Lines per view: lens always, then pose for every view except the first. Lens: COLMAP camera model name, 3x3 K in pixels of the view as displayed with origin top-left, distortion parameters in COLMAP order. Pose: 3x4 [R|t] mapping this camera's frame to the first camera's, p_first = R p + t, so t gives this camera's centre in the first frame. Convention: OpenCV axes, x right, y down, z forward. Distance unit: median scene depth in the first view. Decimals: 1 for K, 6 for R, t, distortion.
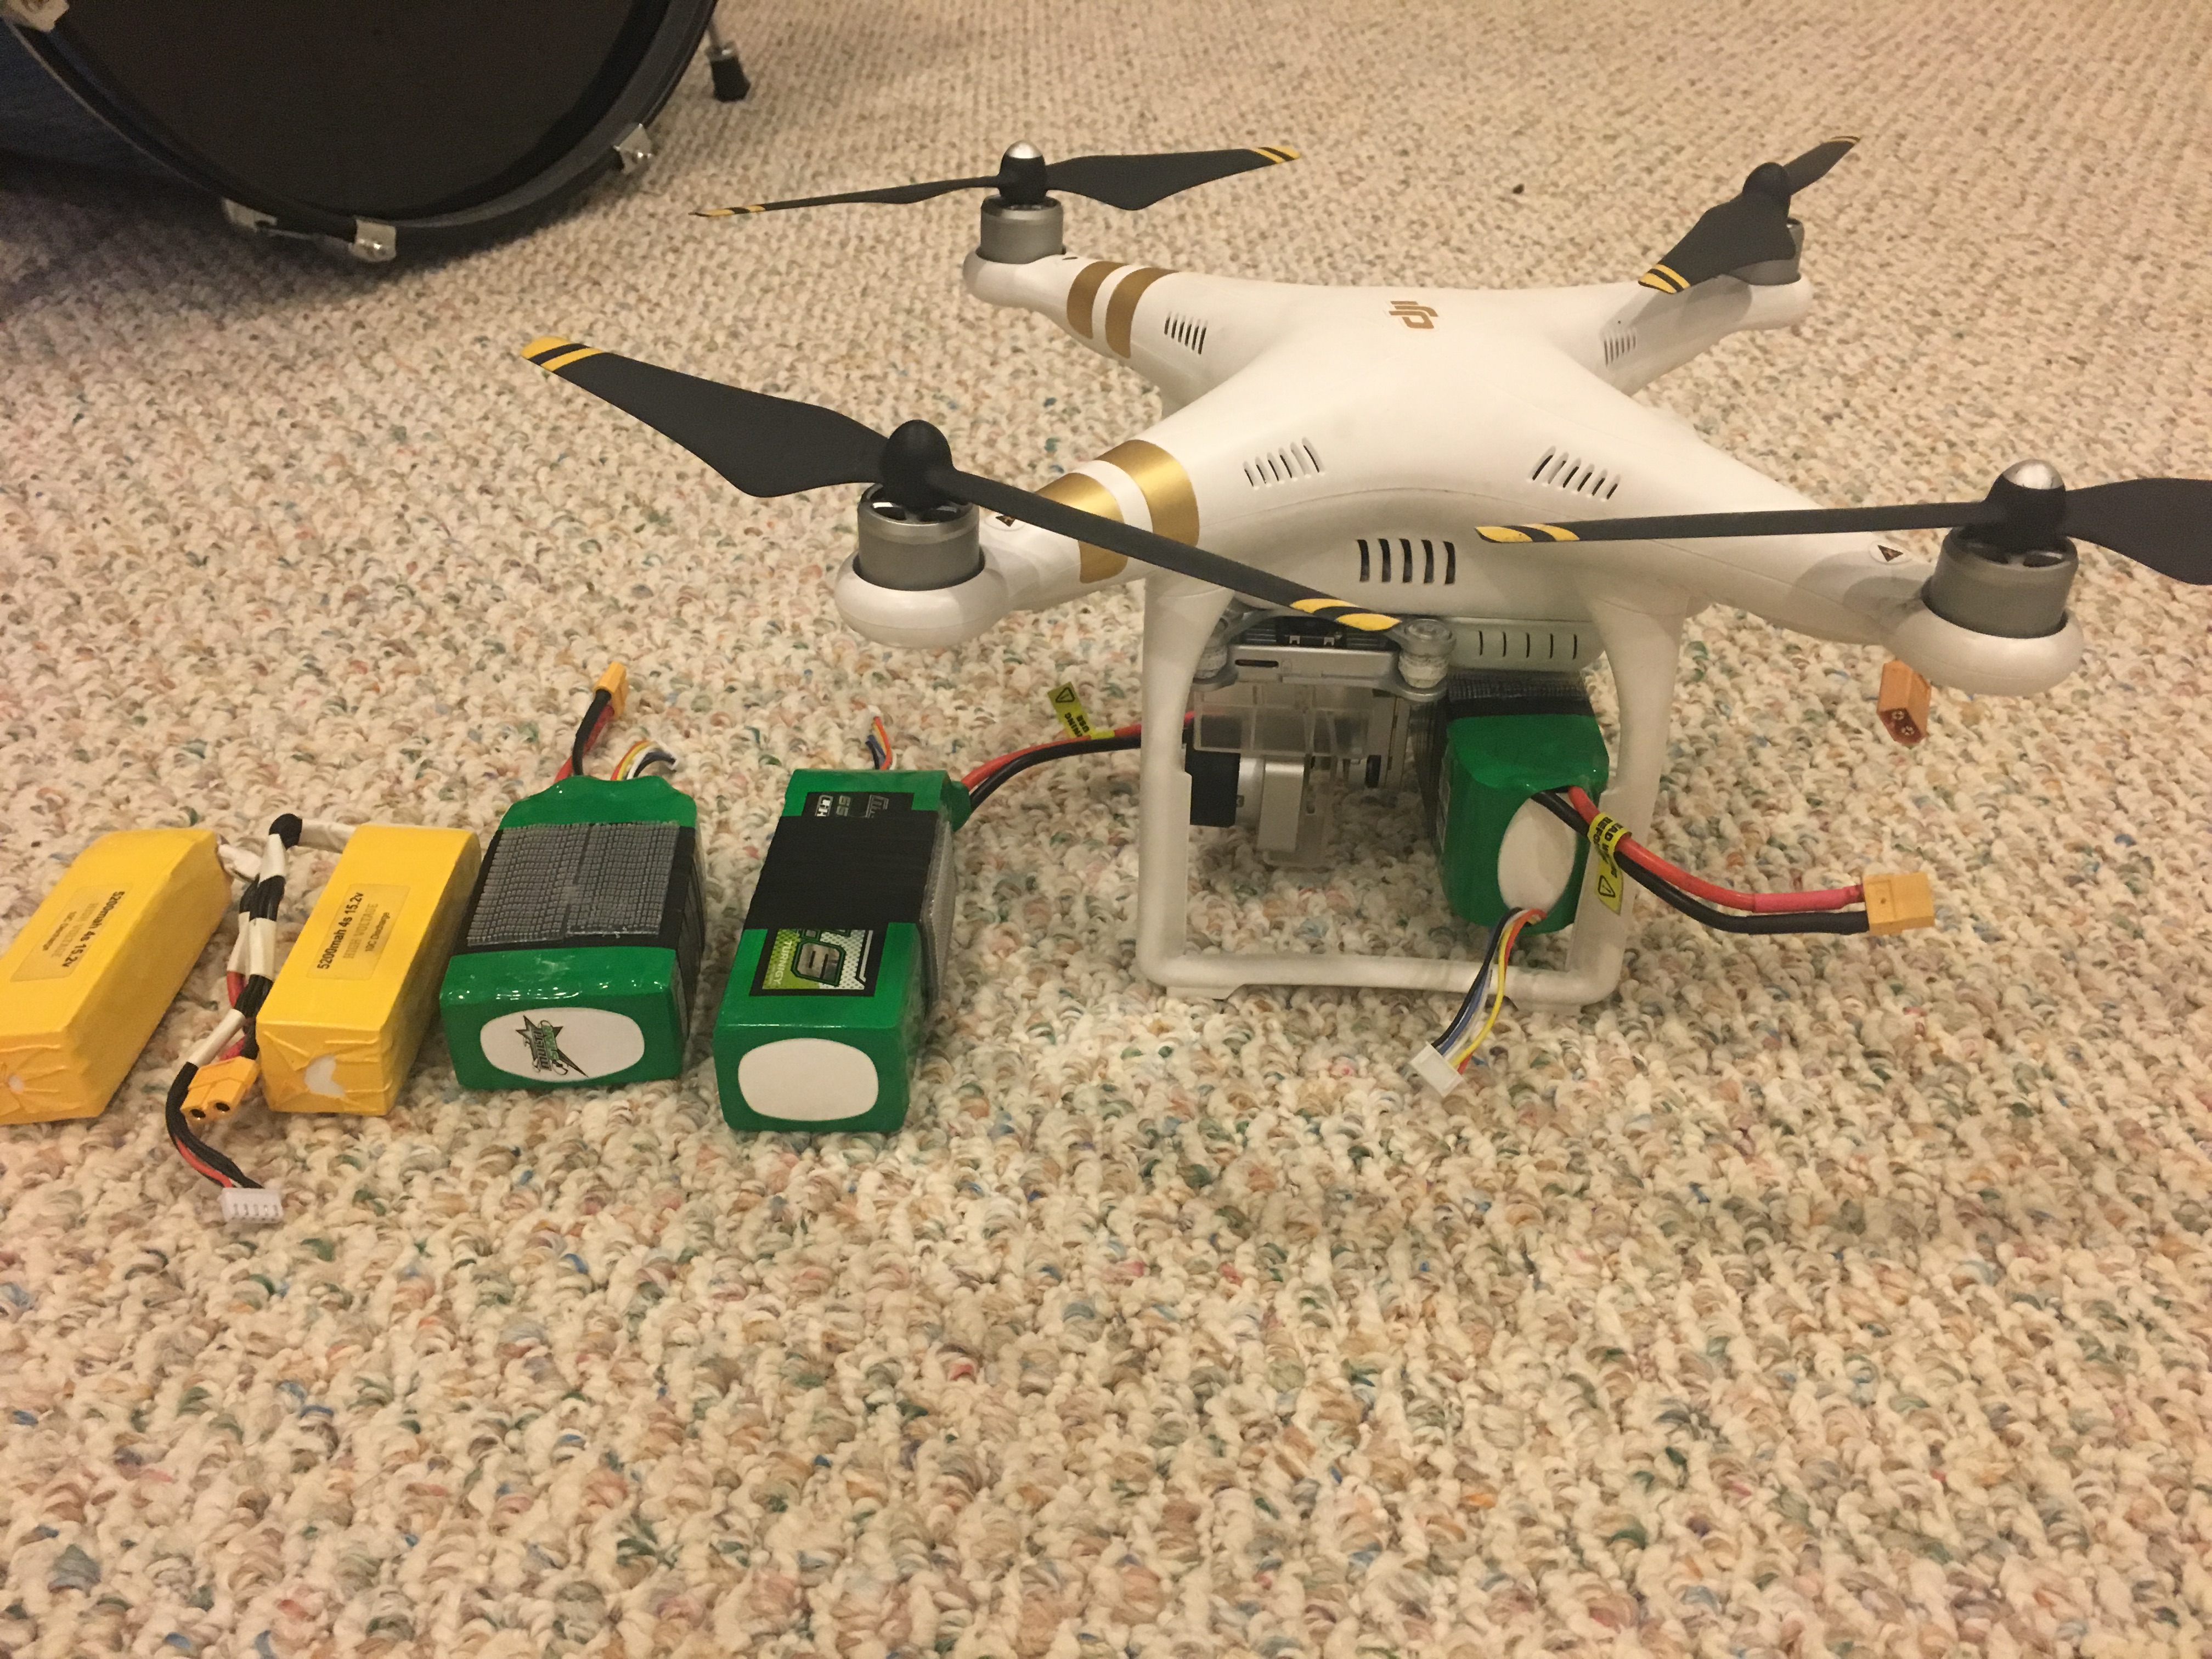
lens RADIAL K [[1883.9, 0, 1110.5], [0, 1883.9, 834.1], [0, 0, 1]] dist [0.080720, -0.117997]
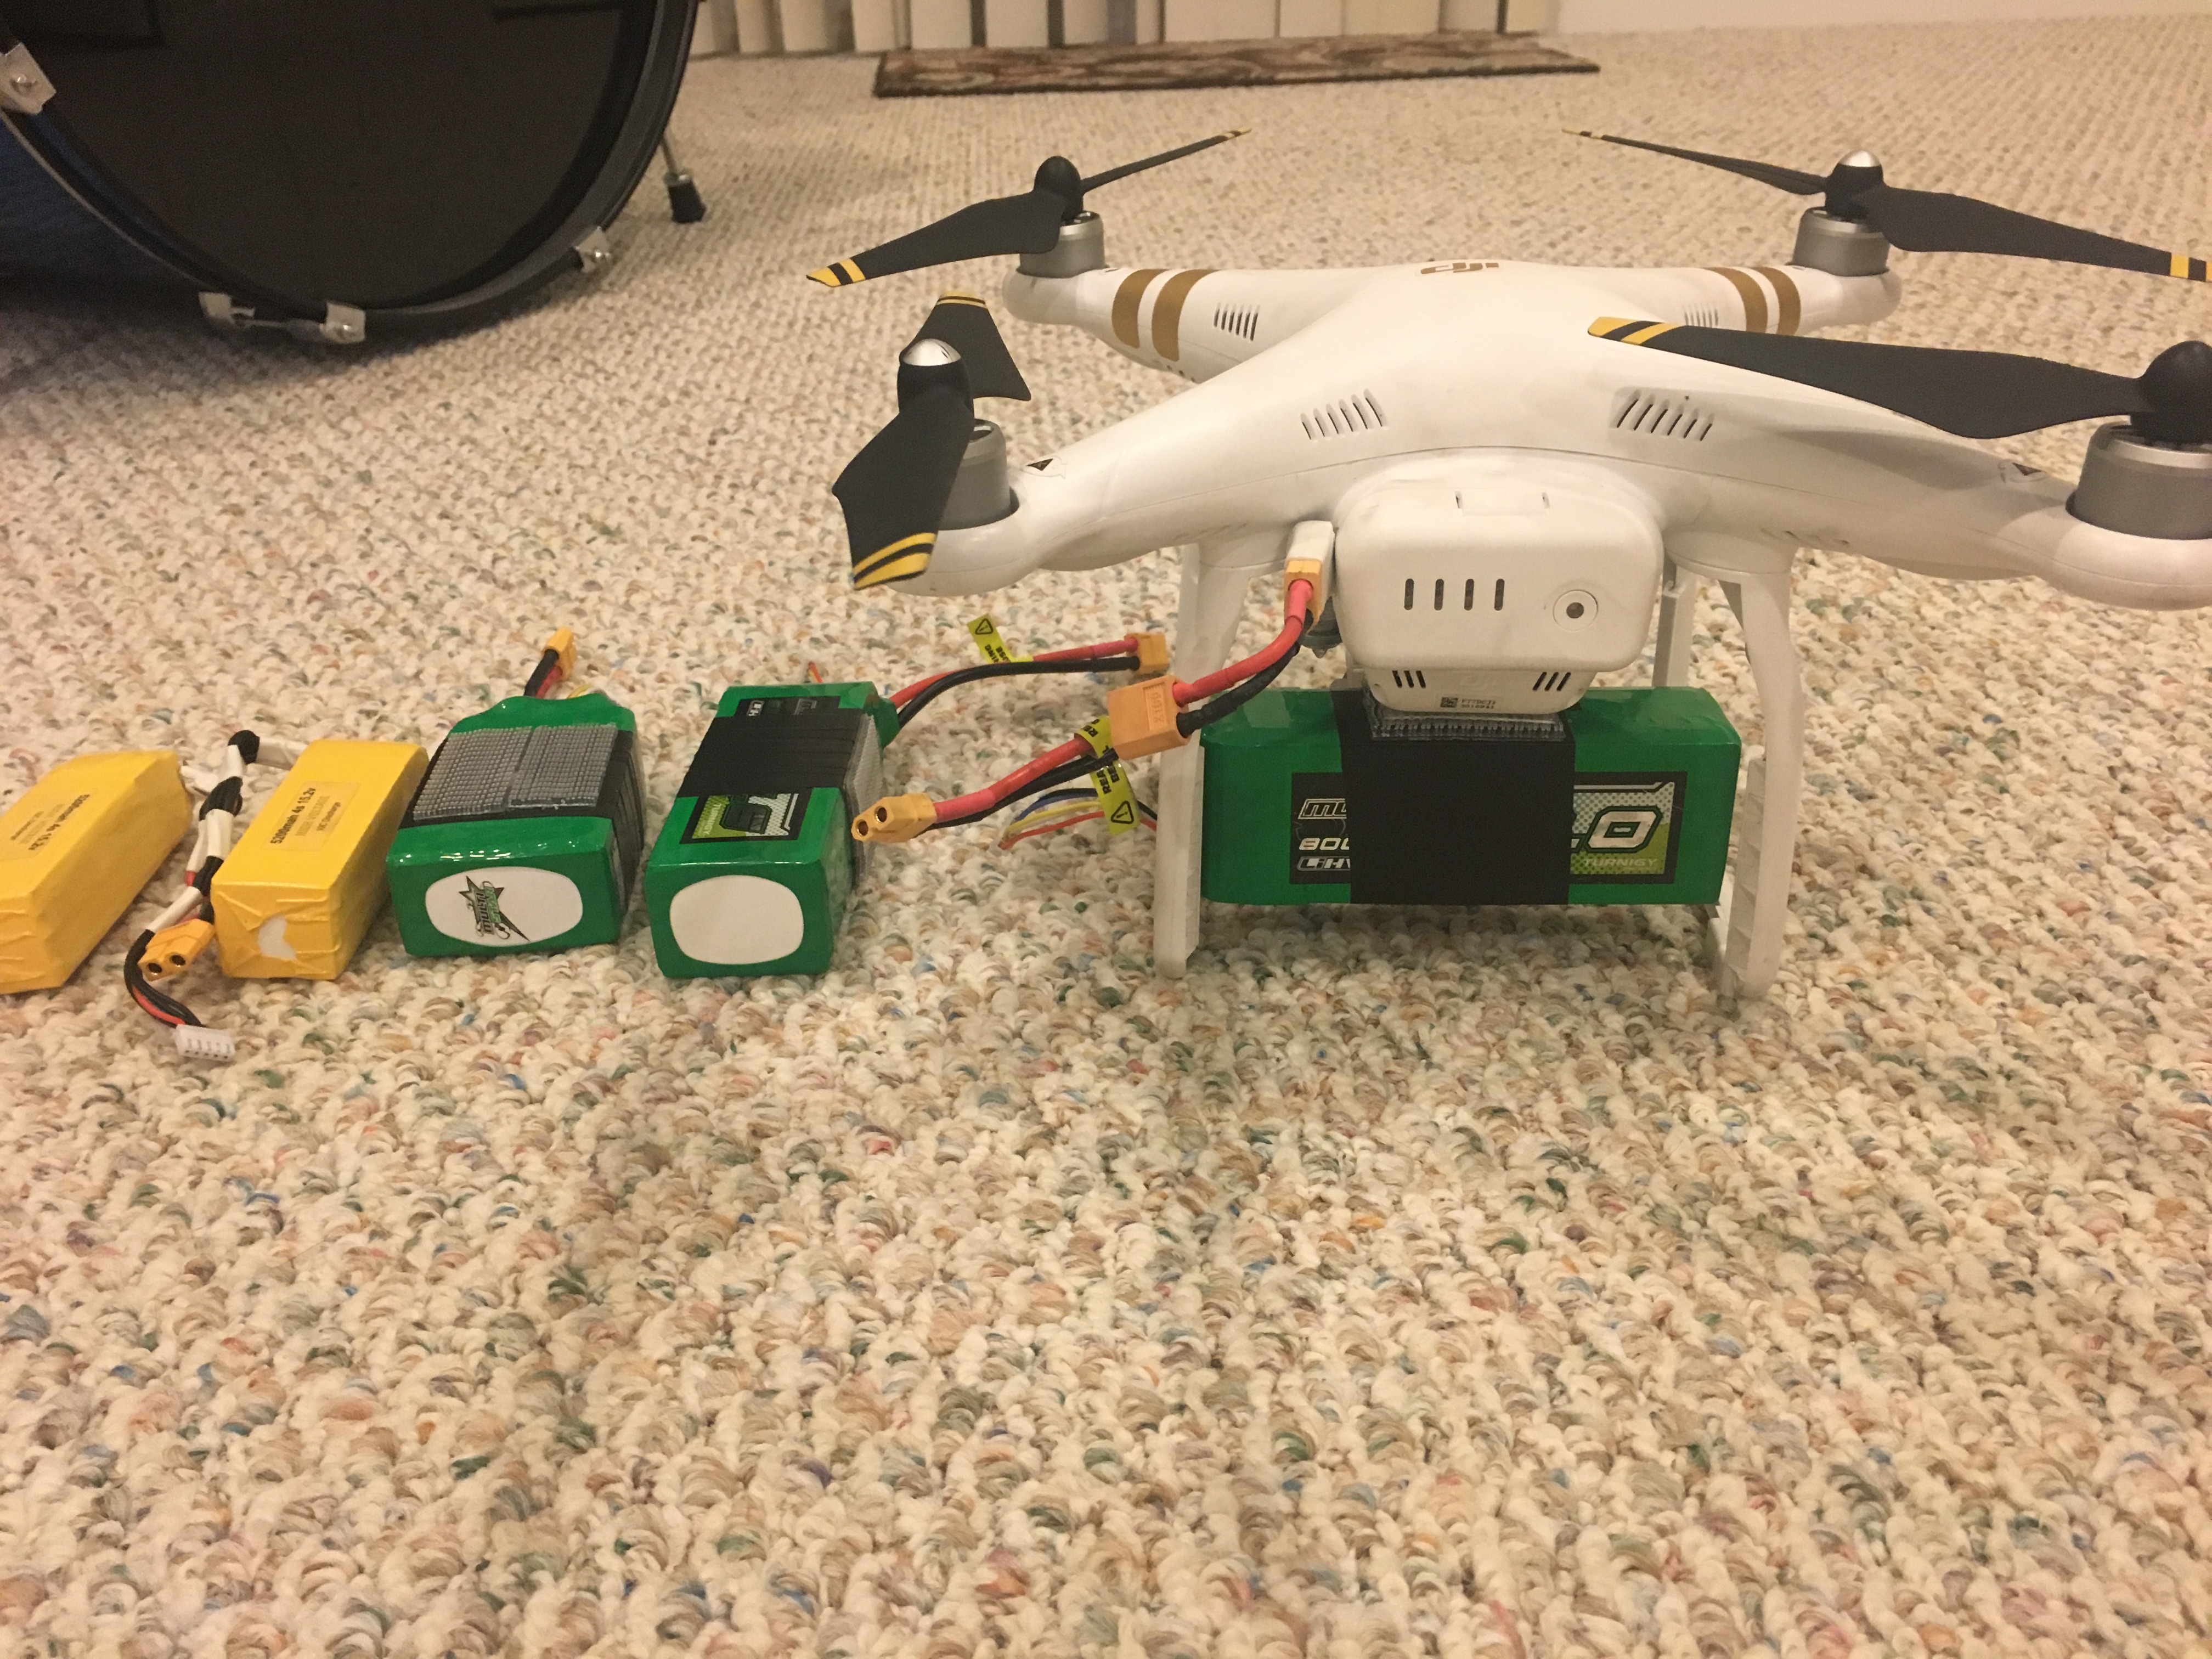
lens RADIAL K [[1883.9, 0, 1109.7], [0, 1883.9, 841.1], [0, 0, 1]] dist [0.080720, -0.117997]
pose [[0.999271, -0.037538, 0.007012, 0.042037], [0.038043, 0.994519, -0.097393, 0.195873], [-0.003318, 0.097588, 0.995221, -0.054113]]
